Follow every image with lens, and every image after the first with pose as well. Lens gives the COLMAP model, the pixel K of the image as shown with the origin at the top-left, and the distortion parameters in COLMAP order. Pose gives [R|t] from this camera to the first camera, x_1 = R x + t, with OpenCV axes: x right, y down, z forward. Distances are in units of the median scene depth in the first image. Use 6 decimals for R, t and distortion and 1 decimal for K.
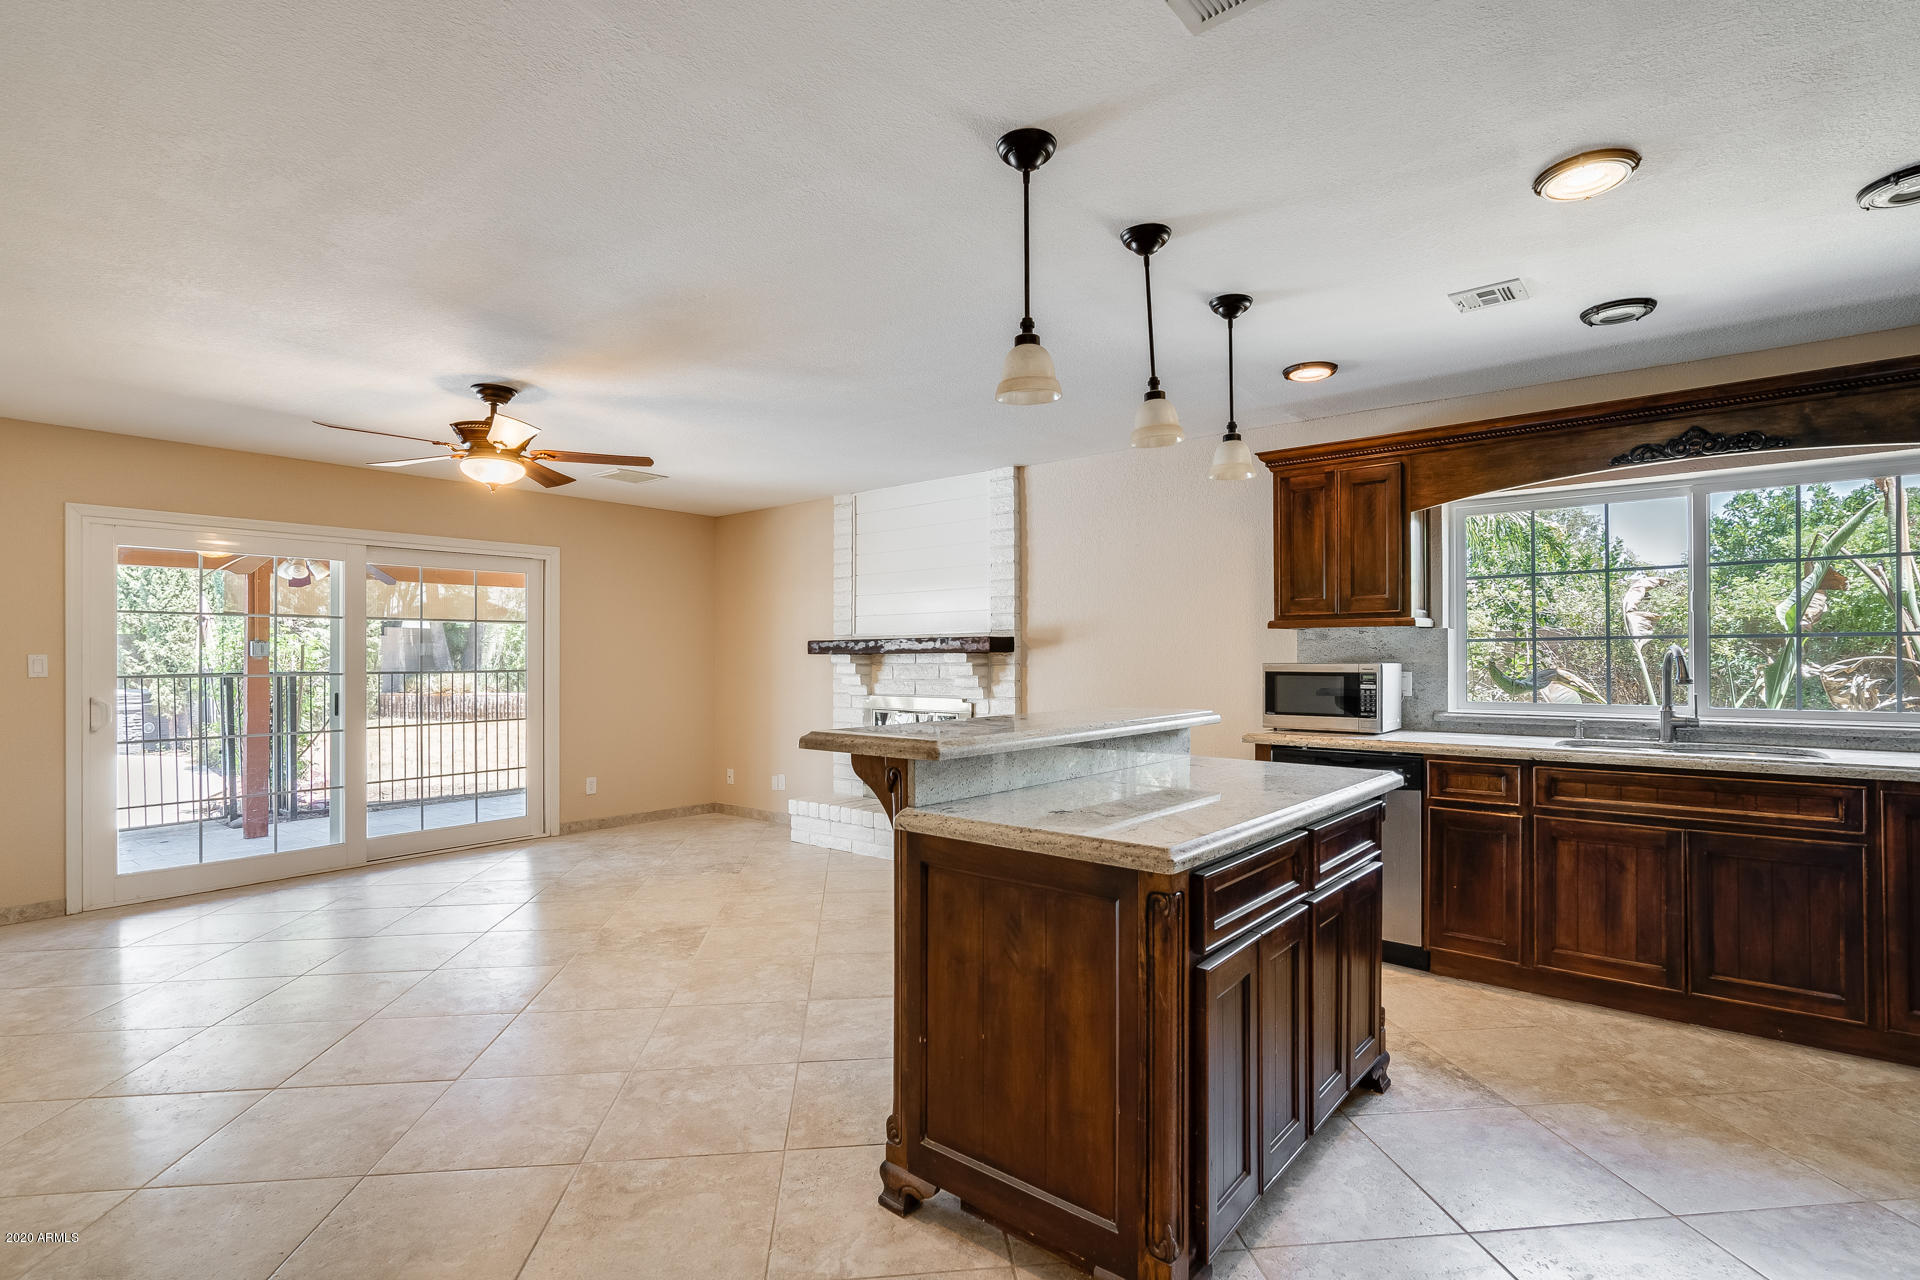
lens RADIAL K [[910.9, 0, 957.8], [0, 910.9, 649.9], [0, 0, 1]] dist [-0.000032, 0.002525]
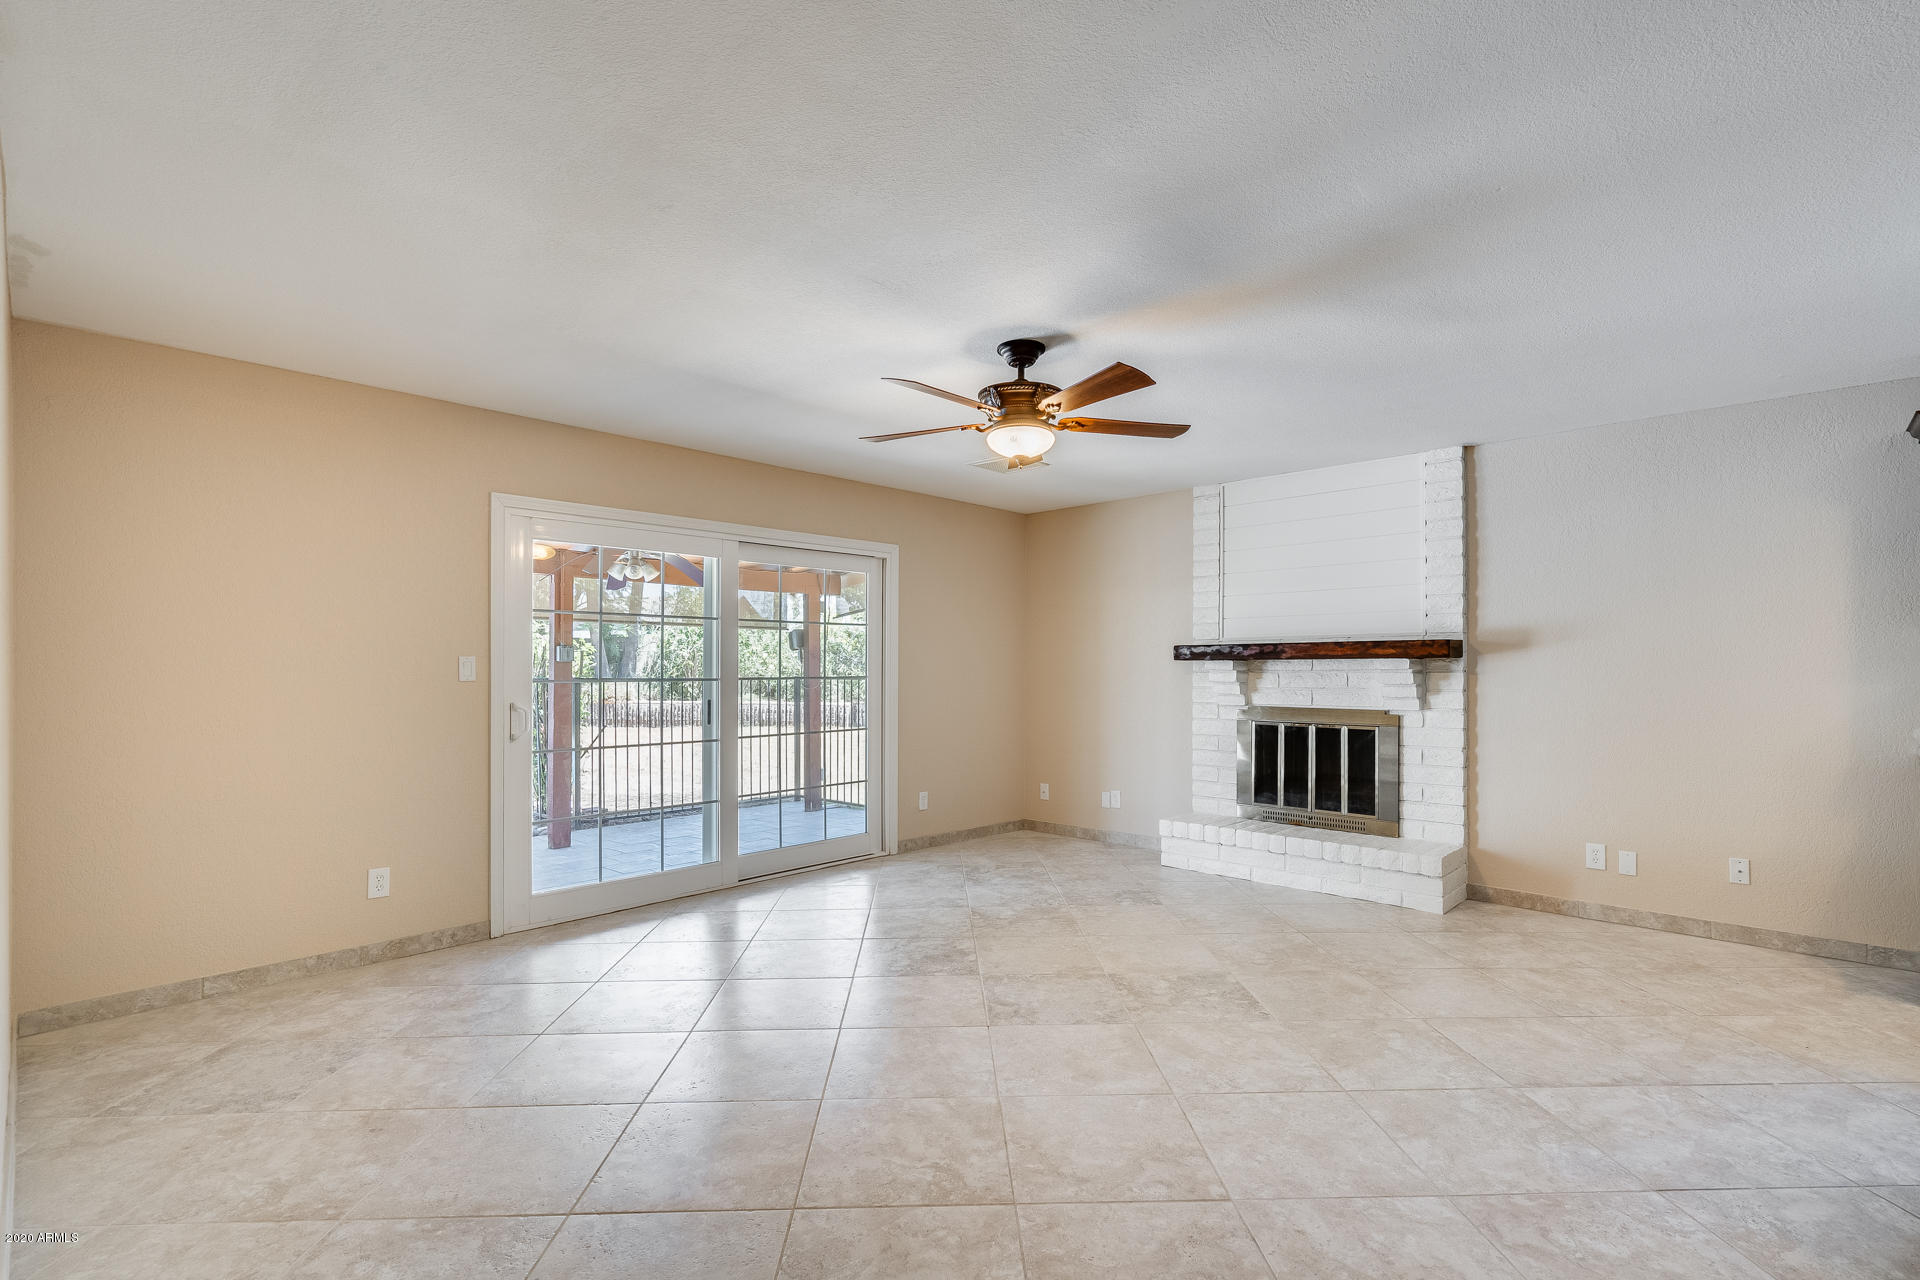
lens RADIAL K [[910.9, 0, 1020.6], [0, 910.9, 656.5], [0, 0, 1]] dist [-0.000032, 0.002525]
pose [[0.997477, 0.002233, -0.070955, -0.266845], [-0.002540, 0.999988, -0.004246, 0.005498], [0.070945, 0.004416, 0.997470, 0.084229]]
